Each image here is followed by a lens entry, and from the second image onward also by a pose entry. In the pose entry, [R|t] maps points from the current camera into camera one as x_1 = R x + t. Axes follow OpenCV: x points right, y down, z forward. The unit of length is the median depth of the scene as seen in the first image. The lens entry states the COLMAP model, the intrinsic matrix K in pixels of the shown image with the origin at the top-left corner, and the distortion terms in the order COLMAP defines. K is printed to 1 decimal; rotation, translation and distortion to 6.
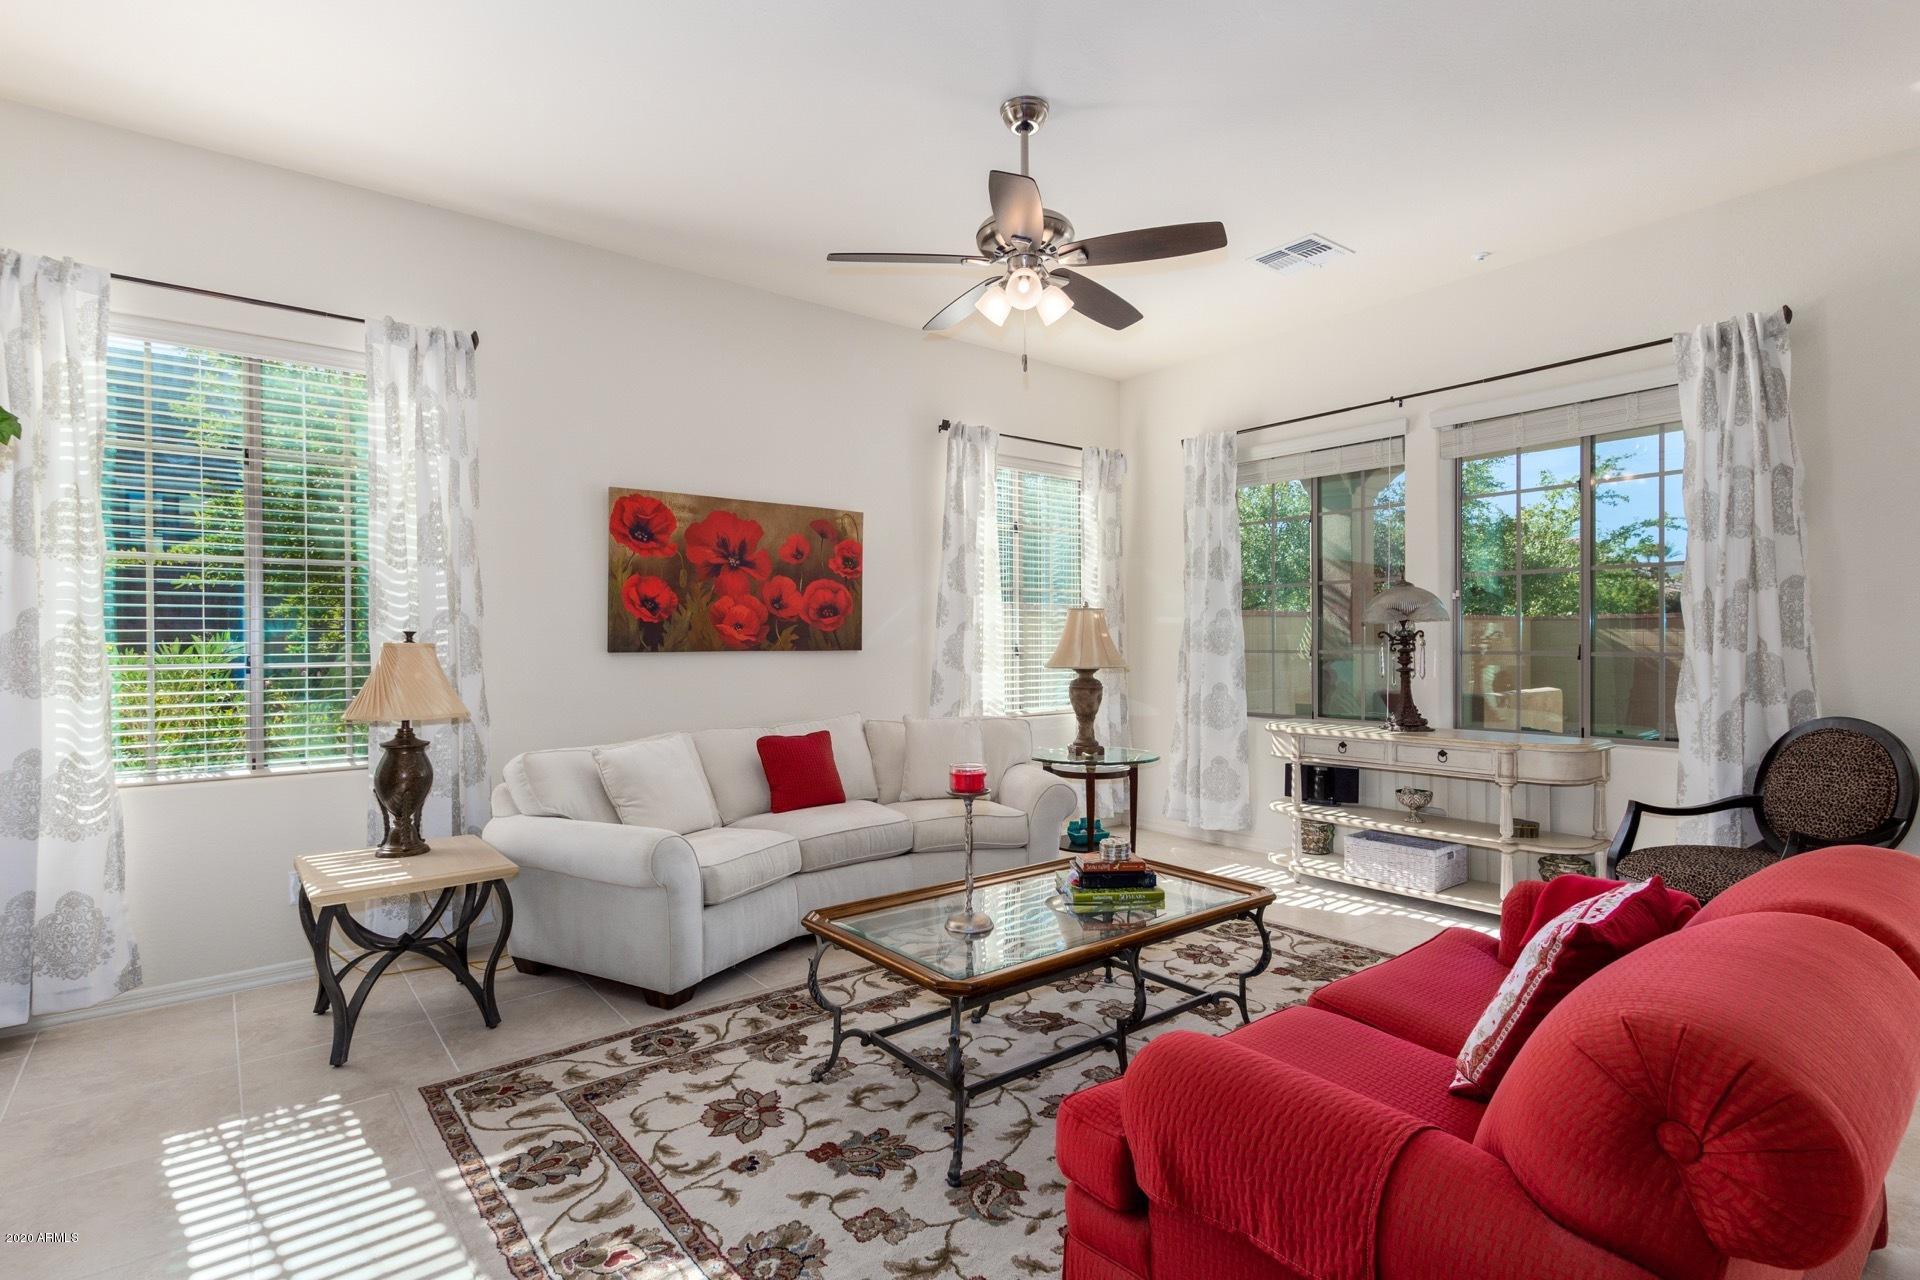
lens RADIAL K [[937.5, 0, 965.1], [0, 937.5, 640.3], [0, 0, 1]] dist [0.014776, -0.000487]
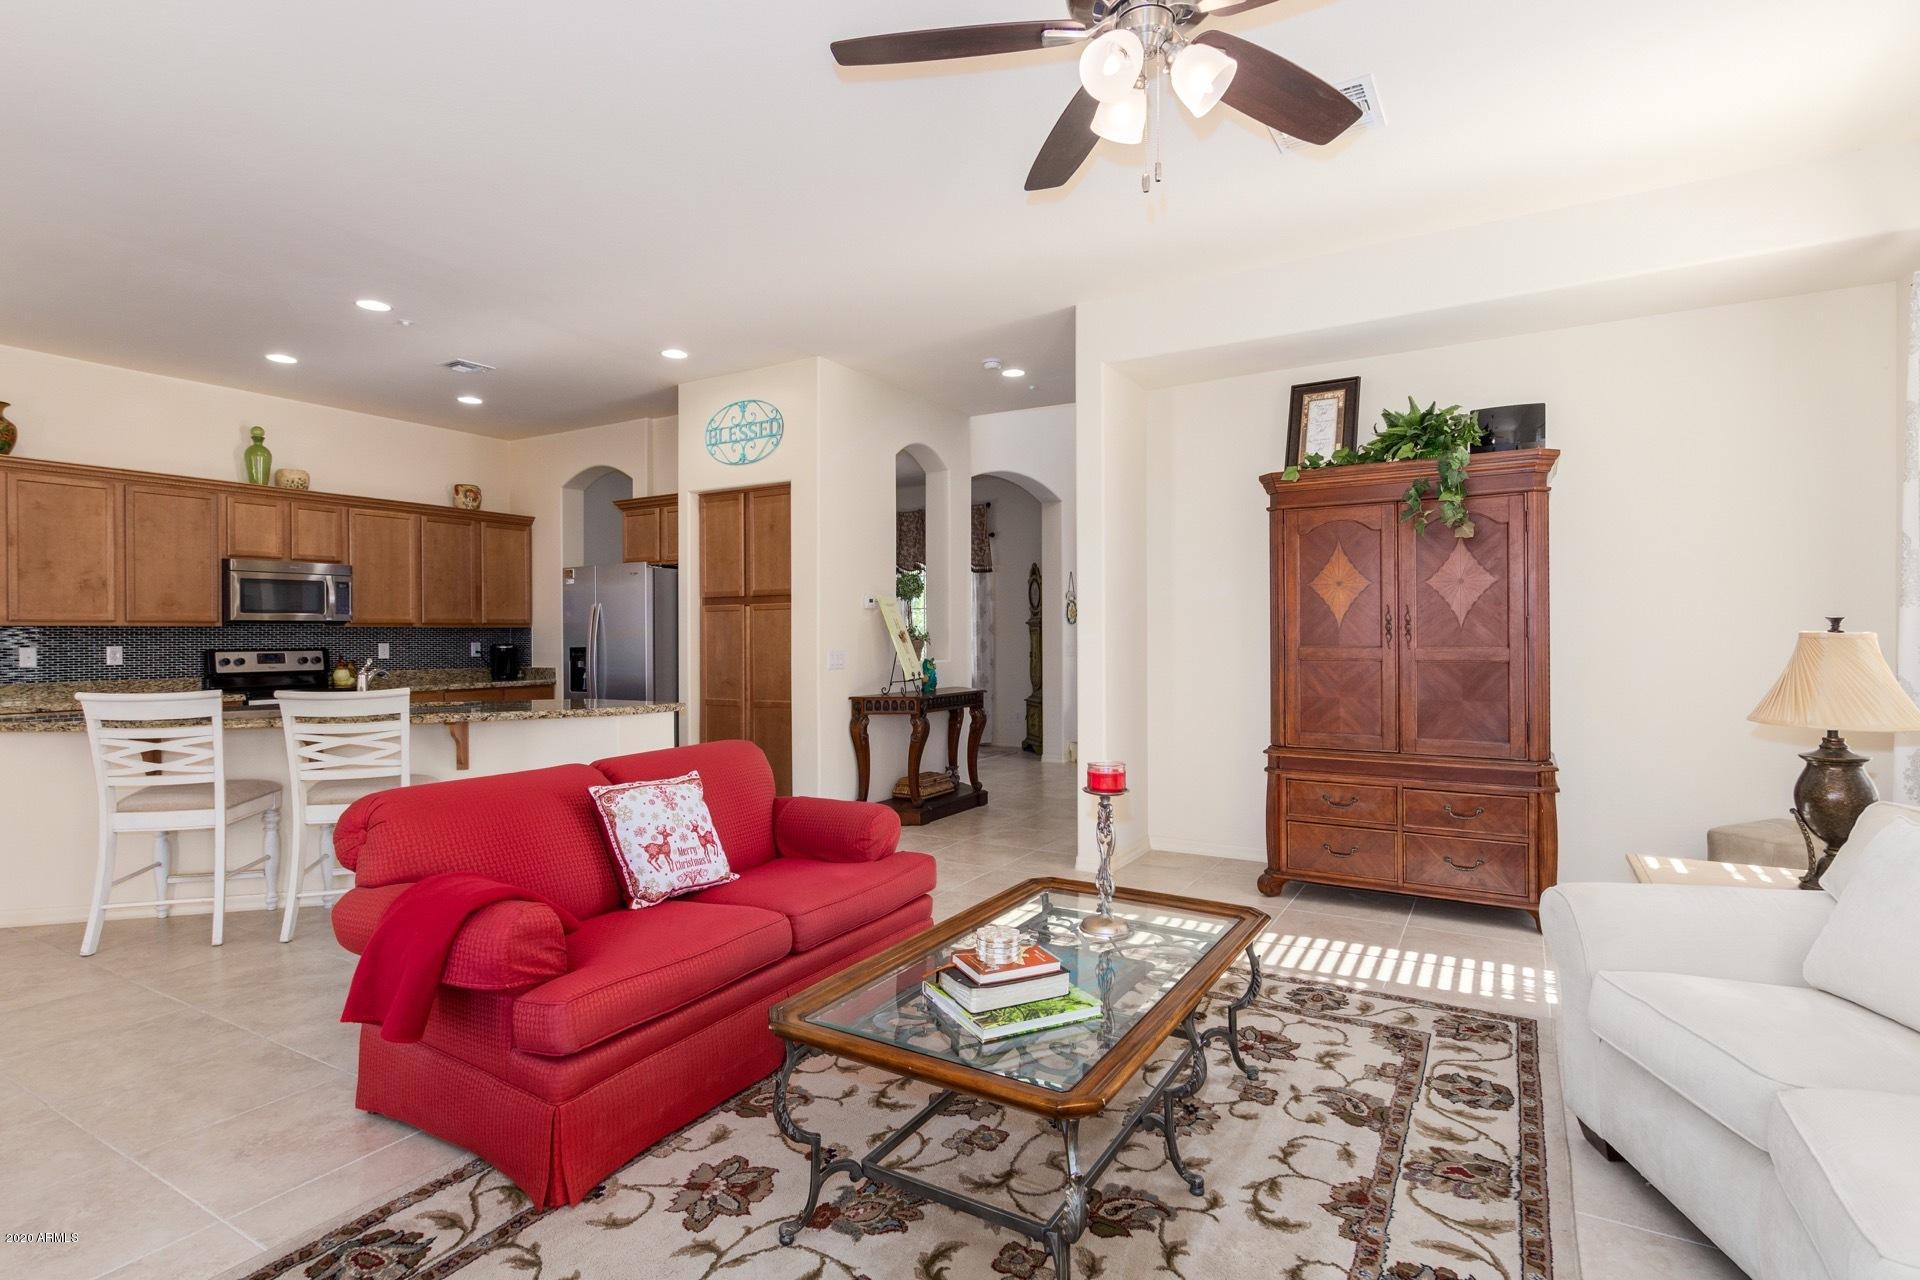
lens RADIAL K [[937.5, 0, 959.2], [0, 937.5, 635.0], [0, 0, 1]] dist [0.014776, -0.000487]
pose [[-0.936914, 0.008500, -0.349456, 0.461037], [0.006646, 0.999957, 0.006505, -0.005422], [0.349497, 0.003773, -0.936930, 1.776772]]
